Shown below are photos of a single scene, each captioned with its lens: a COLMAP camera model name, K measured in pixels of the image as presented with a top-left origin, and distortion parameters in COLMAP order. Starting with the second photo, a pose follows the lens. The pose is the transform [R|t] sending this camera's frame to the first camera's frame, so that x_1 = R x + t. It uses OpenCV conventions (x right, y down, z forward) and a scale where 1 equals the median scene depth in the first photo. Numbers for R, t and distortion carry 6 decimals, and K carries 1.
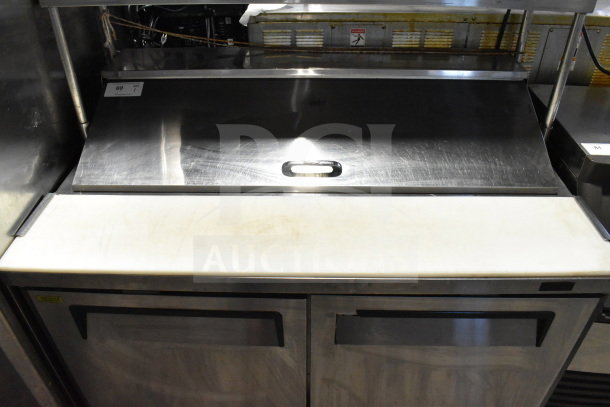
lens RADIAL K [[479.9, 0, 307.1], [0, 479.9, 204.2], [0, 0, 1]] dist [-0.100135, 0.014044]
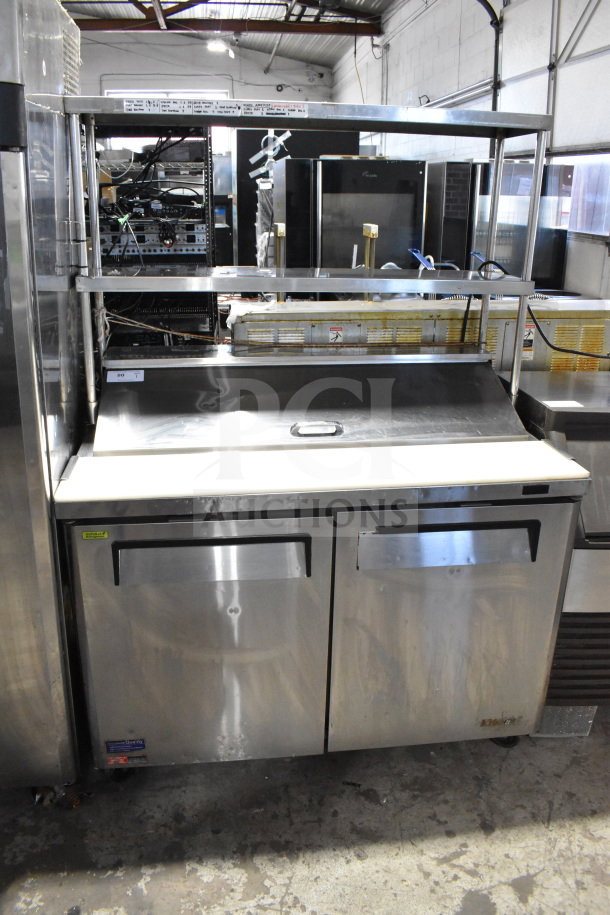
lens RADIAL K [[719.9, 0, 306.7], [0, 719.9, 460.8], [0, 0, 1]] dist [-0.100135, 0.014044]
pose [[0.986988, -0.036252, 0.156654, -0.239427], [0.078364, 0.959168, -0.271765, 0.384255], [-0.140406, 0.280505, 0.949528, -0.490596]]
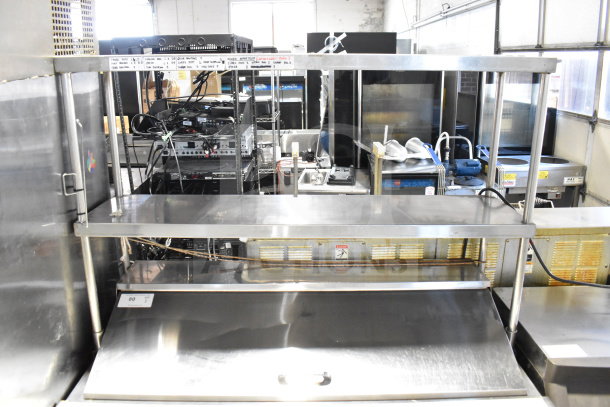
lens RADIAL K [[479.9, 0, 304.1], [0, 479.9, 201.2], [0, 0, 1]] dist [-0.100135, 0.014044]
pose [[0.999690, -0.004930, 0.024402, -0.013226], [0.013183, 0.936314, -0.350917, -0.062760], [-0.021118, 0.351130, 0.936089, -0.143415]]
